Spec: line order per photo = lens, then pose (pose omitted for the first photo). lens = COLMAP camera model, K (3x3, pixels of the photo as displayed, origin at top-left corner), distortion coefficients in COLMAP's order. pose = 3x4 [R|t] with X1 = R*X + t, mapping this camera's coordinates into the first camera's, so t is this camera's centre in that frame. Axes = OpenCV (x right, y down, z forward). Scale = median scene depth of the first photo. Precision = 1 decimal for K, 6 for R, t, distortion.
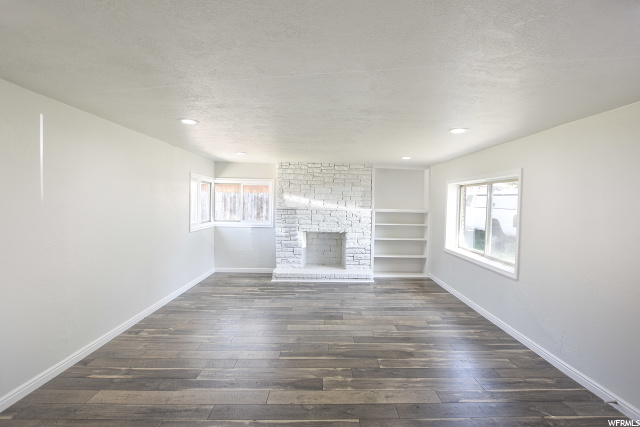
lens RADIAL K [[305.6, 0, 331.2], [0, 305.6, 218.7], [0, 0, 1]] dist [-0.028115, 0.000305]
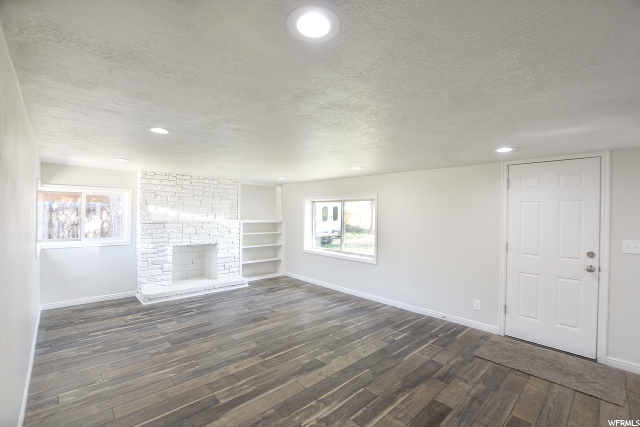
lens RADIAL K [[287.3, 0, 319.0], [0, 287.3, 214.9], [0, 0, 1]] dist [-0.021872, 0.001257]
pose [[0.752586, -0.011606, 0.658391, -0.381684], [0.036865, 0.999019, -0.024529, -0.018251], [-0.657461, 0.042731, 0.752276, 0.037439]]
